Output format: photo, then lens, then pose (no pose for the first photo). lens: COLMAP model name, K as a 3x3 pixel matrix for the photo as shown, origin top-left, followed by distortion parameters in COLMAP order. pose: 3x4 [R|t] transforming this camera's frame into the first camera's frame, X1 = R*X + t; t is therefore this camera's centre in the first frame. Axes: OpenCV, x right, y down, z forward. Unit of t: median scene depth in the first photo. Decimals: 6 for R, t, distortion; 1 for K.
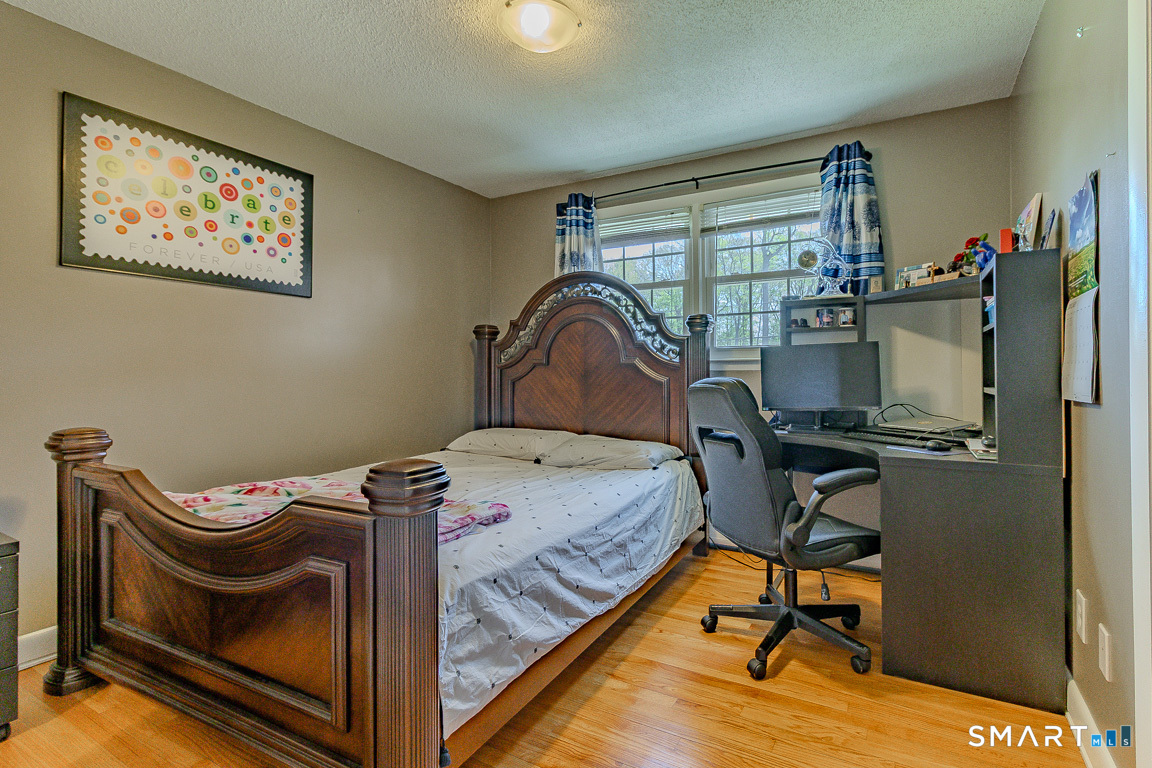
lens RADIAL K [[550.6, 0, 616.8], [0, 550.6, 368.3], [0, 0, 1]] dist [0.000275, 0.000114]
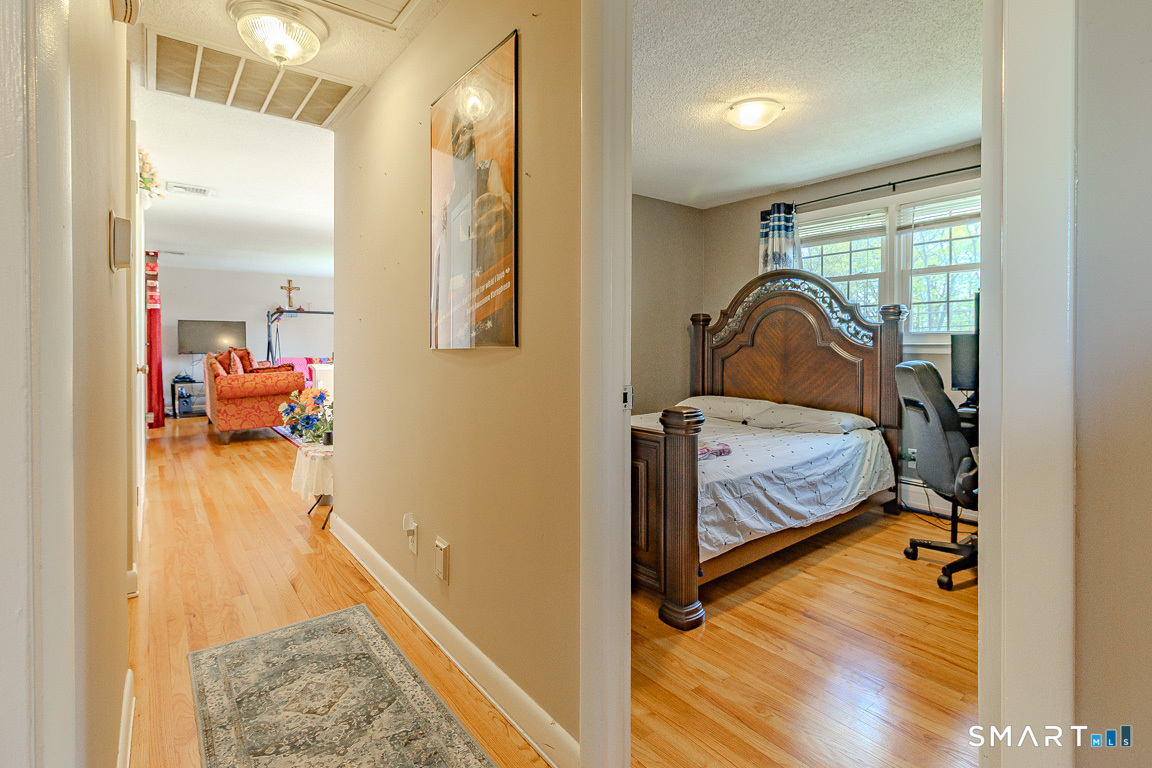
lens RADIAL K [[537.2, 0, 570.5], [0, 537.2, 347.5], [0, 0, 1]] dist [0.003205, 0.000452]
pose [[0.906224, 0.009289, -0.422697, 0.014923], [-0.003998, 0.999902, 0.013401, -0.019473], [0.422780, -0.010455, 0.906172, -0.282659]]
